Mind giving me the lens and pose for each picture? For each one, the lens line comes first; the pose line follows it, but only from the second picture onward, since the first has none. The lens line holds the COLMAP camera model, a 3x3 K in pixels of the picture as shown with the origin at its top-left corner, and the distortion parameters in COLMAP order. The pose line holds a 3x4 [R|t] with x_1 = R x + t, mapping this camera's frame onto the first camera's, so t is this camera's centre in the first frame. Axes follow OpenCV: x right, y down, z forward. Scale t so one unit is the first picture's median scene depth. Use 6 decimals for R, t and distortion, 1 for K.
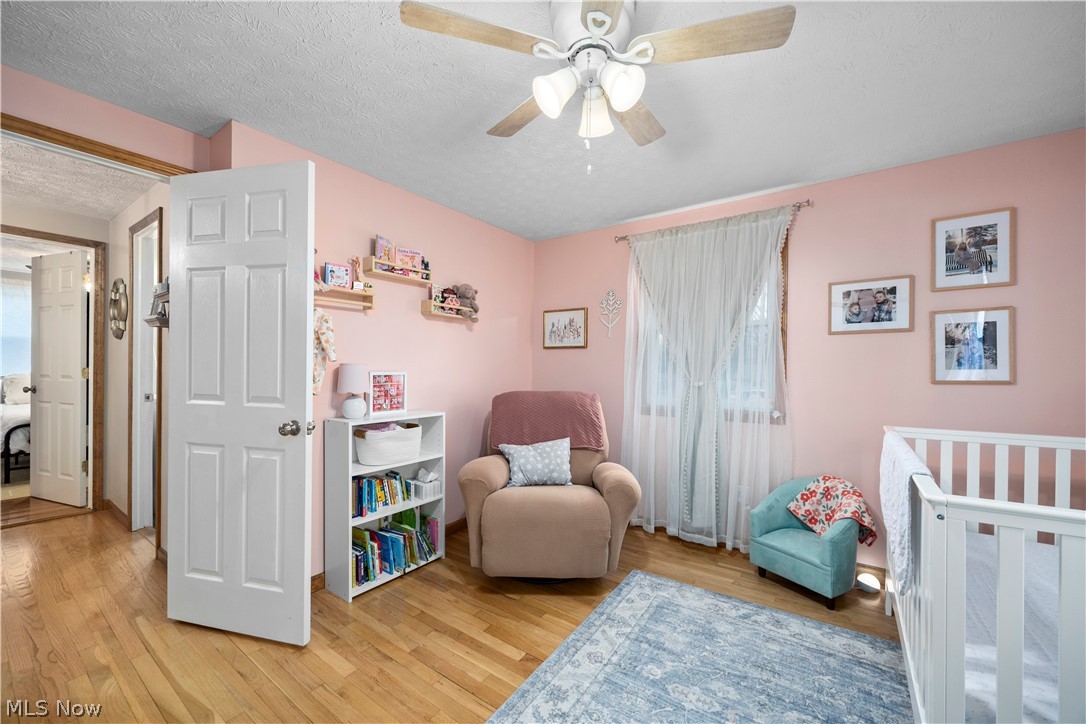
lens RADIAL K [[434.5, 0, 538.5], [0, 434.5, 365.7], [0, 0, 1]] dist [0.001685, 0.000127]
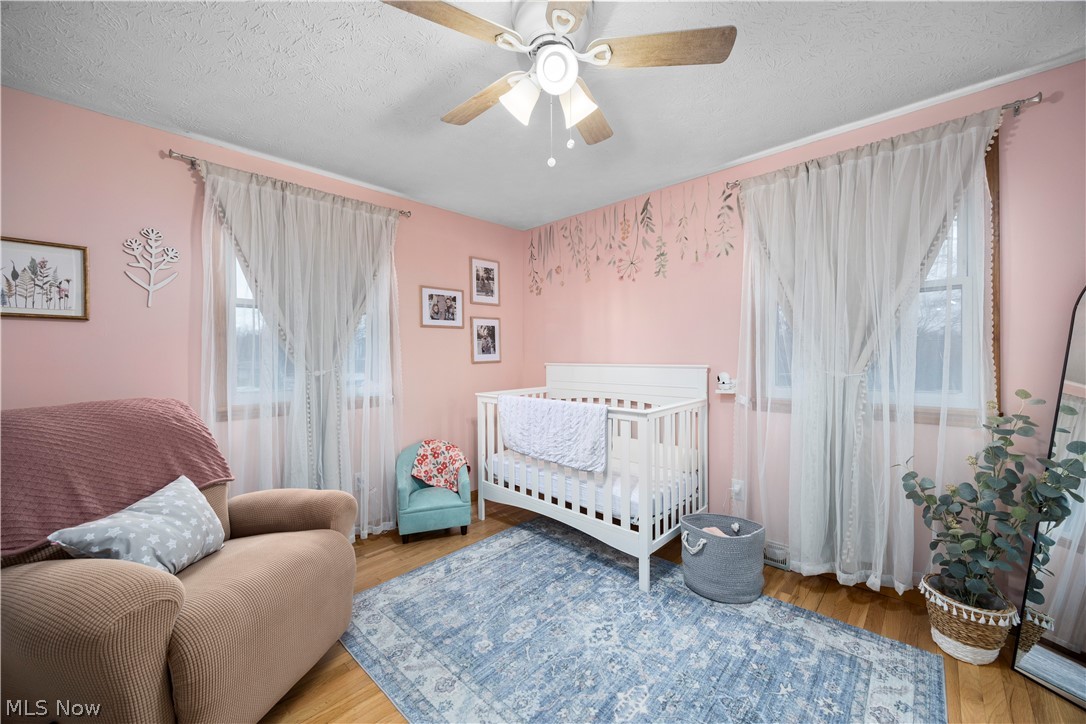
lens RADIAL K [[434.5, 0, 539.0], [0, 434.5, 356.2], [0, 0, 1]] dist [0.001685, 0.000127]
pose [[0.112936, -0.009001, 0.993562, -0.573494], [0.005735, 0.999948, 0.008407, 0.003584], [-0.993586, 0.004748, 0.112982, 0.573416]]
